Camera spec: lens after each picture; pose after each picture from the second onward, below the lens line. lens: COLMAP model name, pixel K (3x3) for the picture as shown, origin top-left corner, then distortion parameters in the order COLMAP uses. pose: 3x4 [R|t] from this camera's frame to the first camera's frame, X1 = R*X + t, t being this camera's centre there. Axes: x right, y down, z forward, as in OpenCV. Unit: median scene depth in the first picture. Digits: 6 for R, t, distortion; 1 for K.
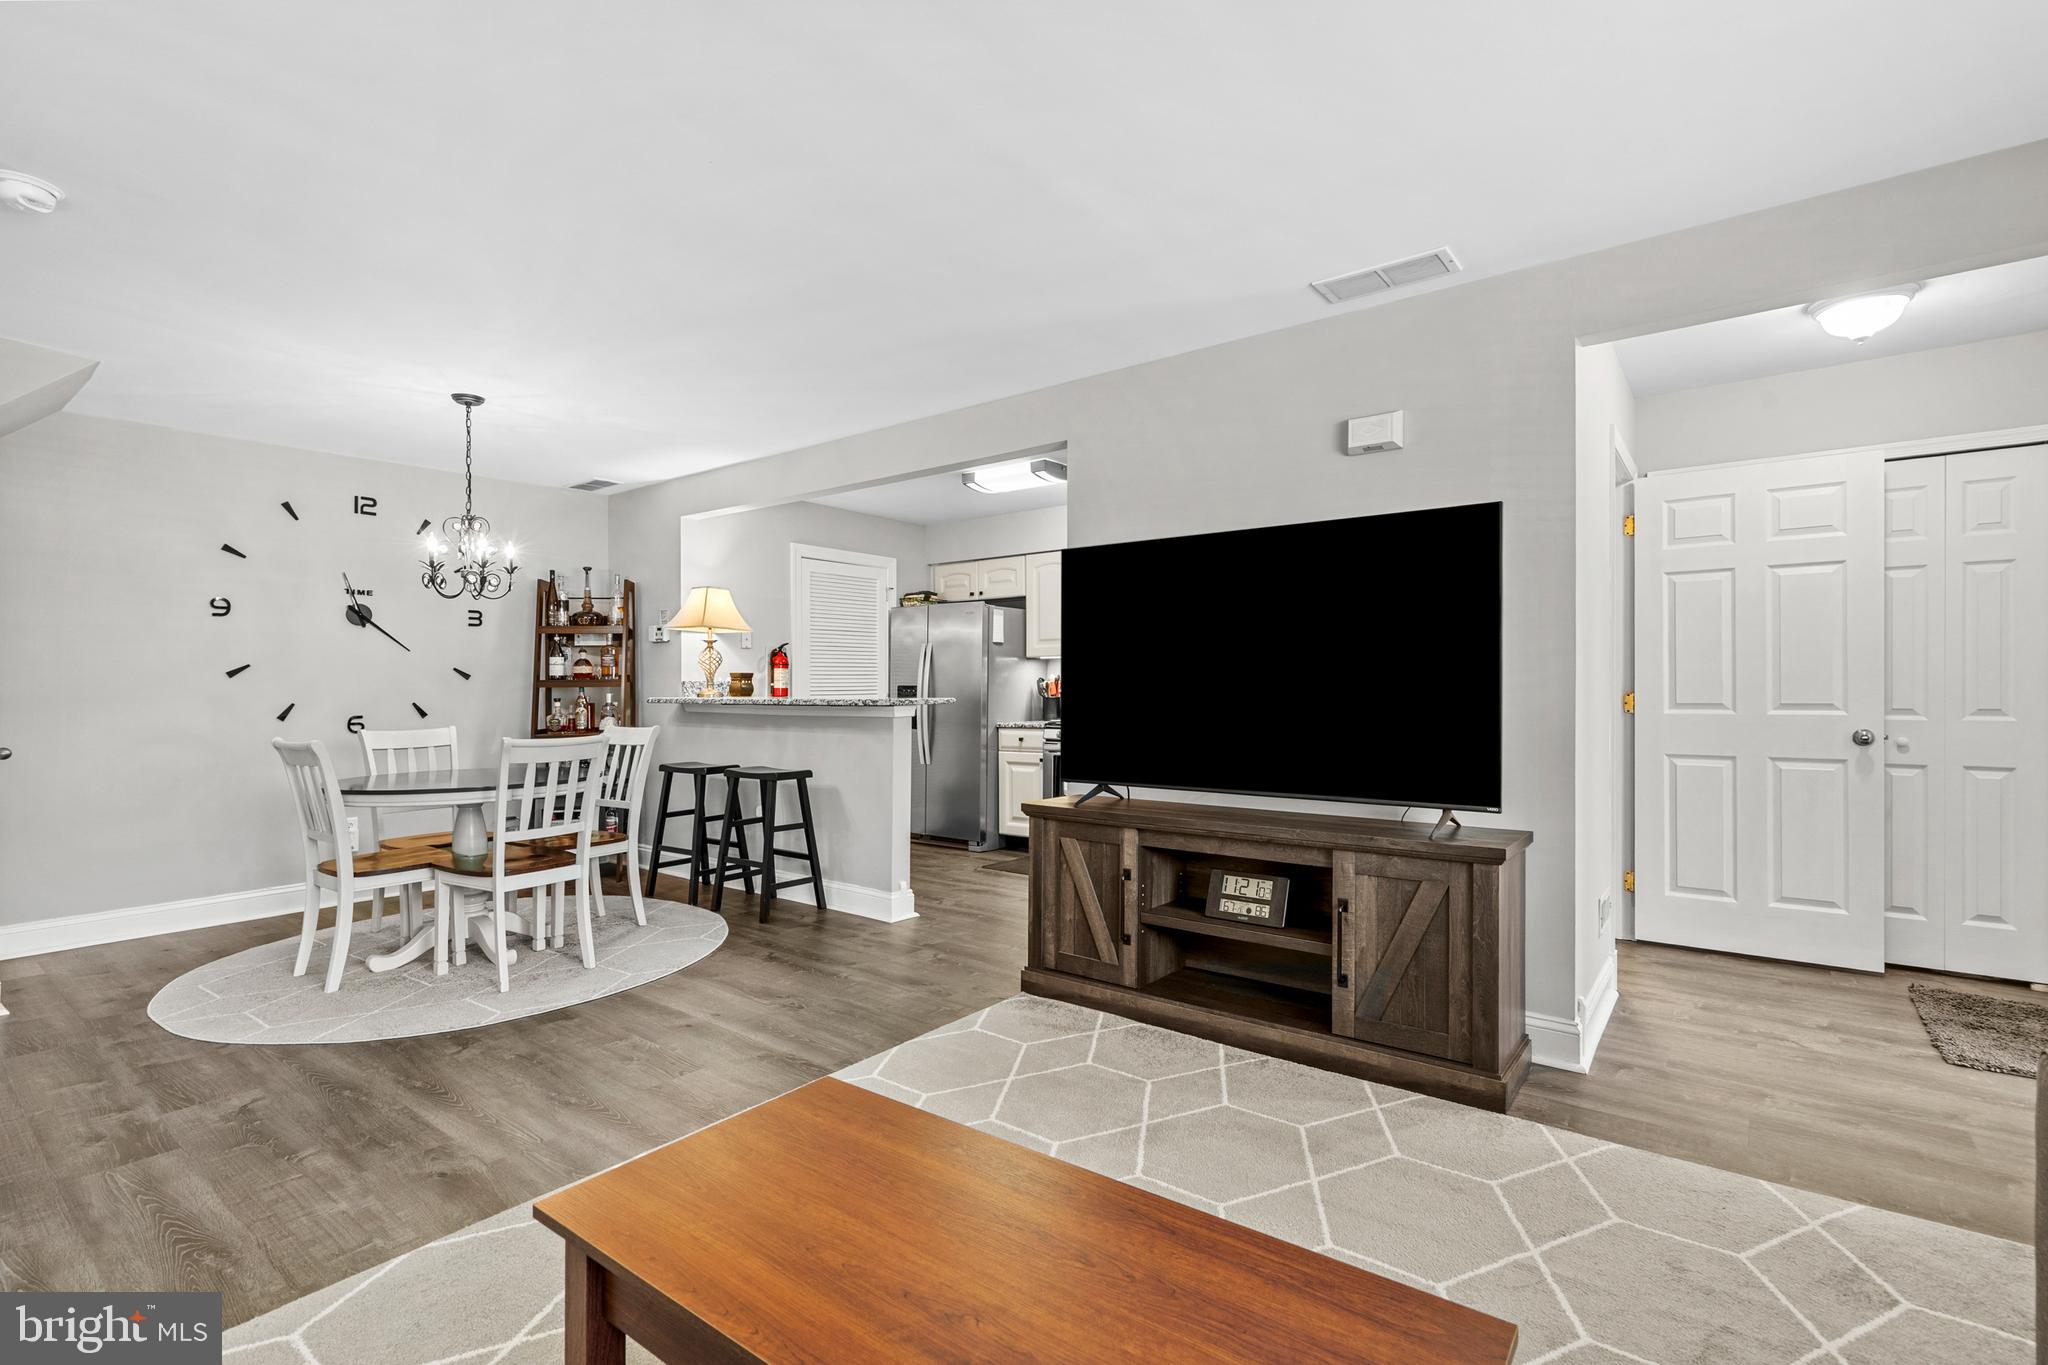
lens RADIAL K [[940.8, 0, 1024.0], [0, 940.8, 682.5], [0, 0, 1]] dist [0.000609, 0.000410]
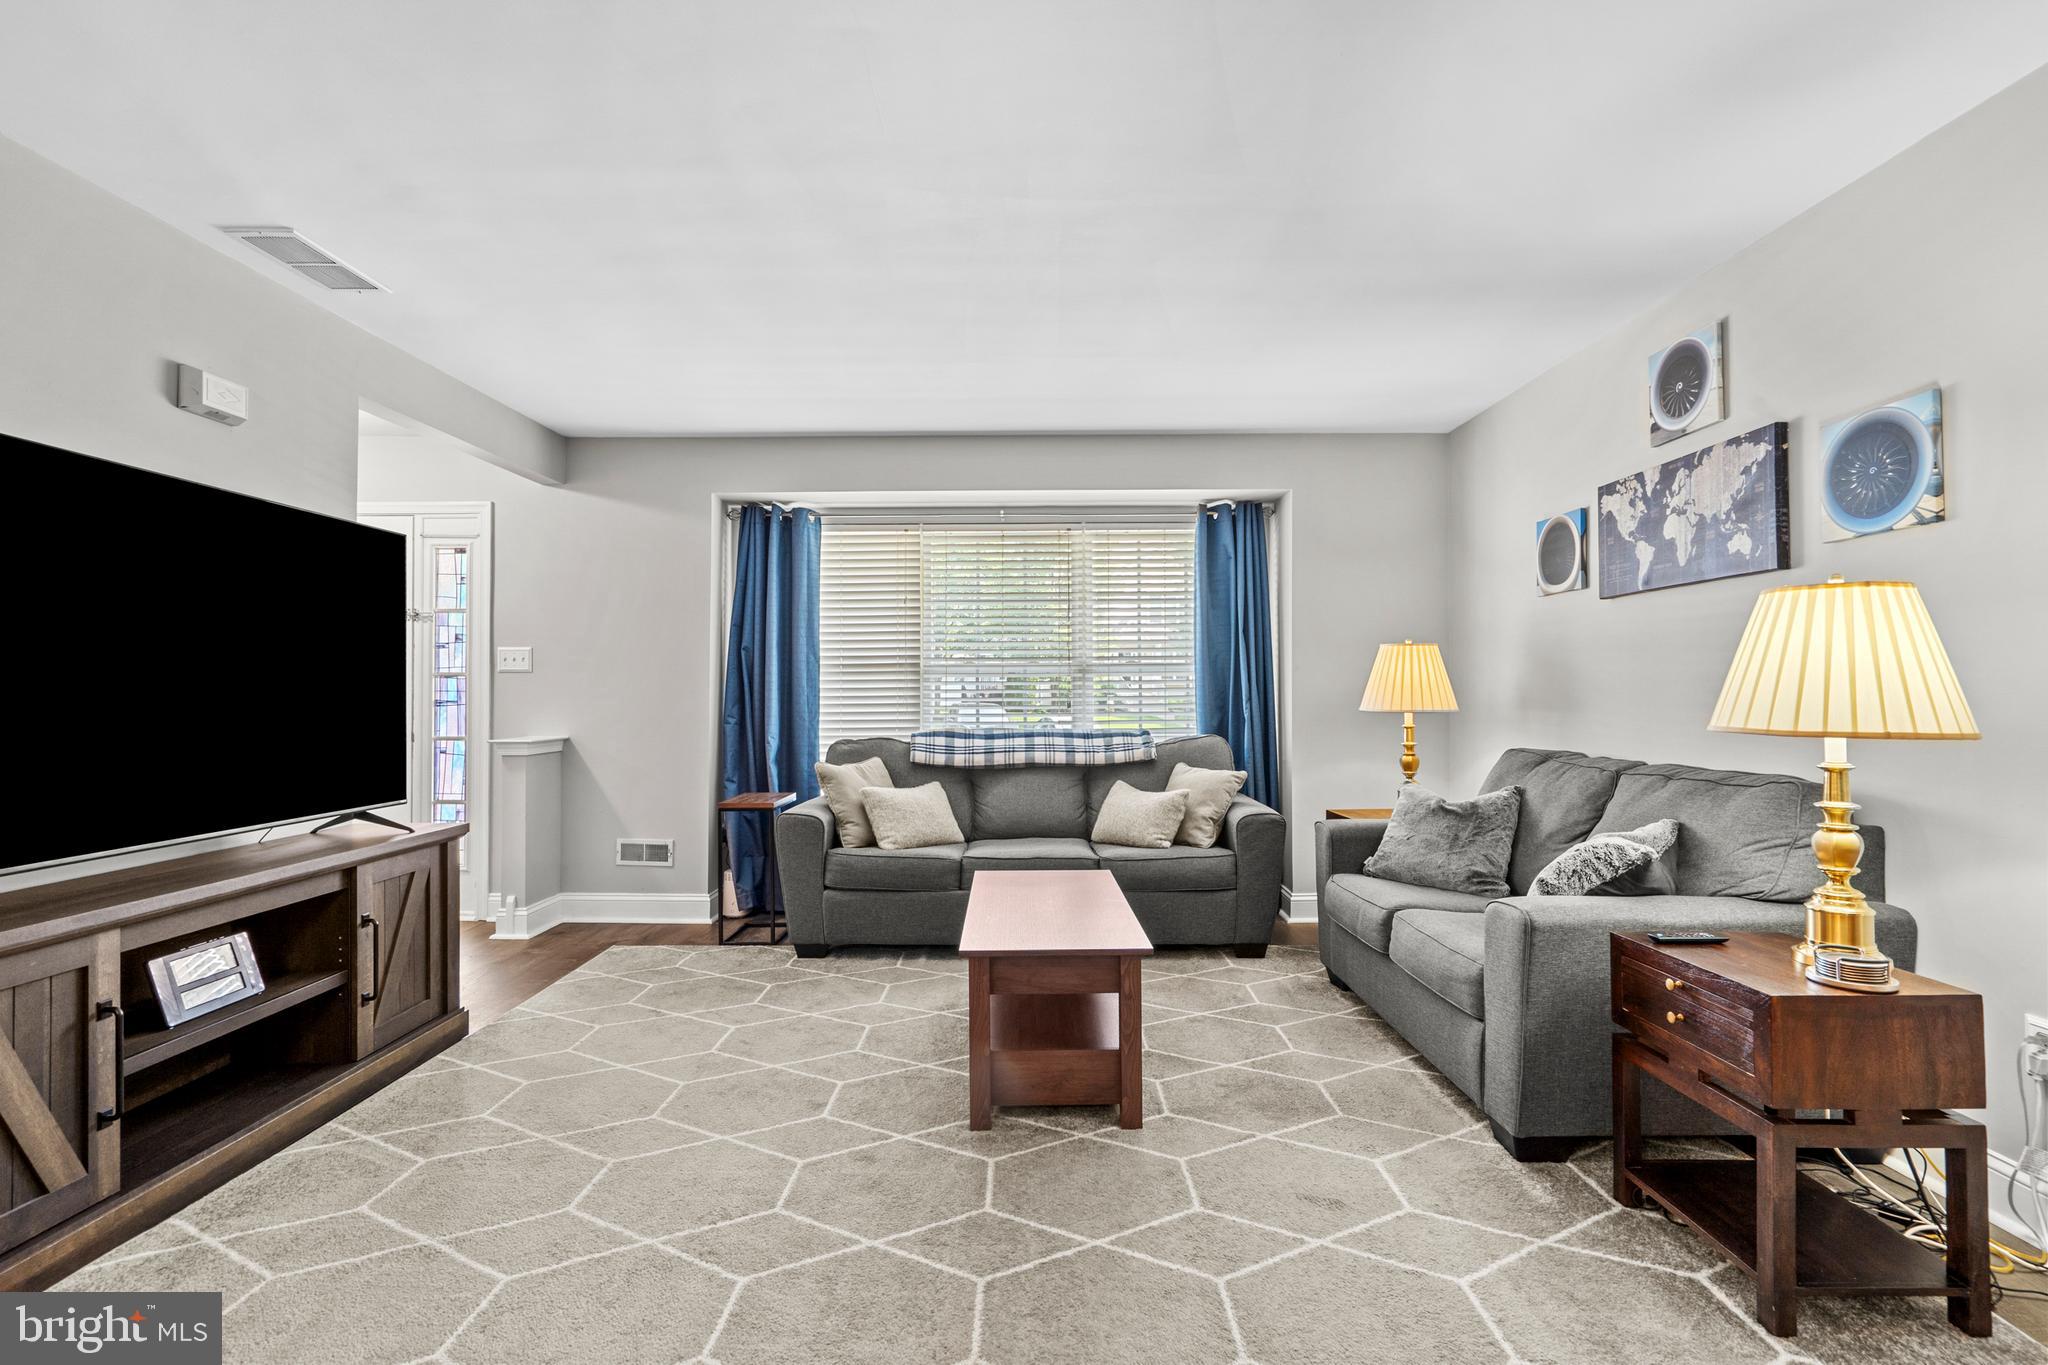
lens RADIAL K [[940.8, 0, 1024.0], [0, 940.8, 682.5], [0, 0, 1]] dist [0.000609, 0.000410]
pose [[-0.604267, 0.011846, 0.796694, -0.627078], [0.002919, 0.999916, -0.012654, 0.004816], [-0.796777, -0.005321, -0.604251, 0.780656]]
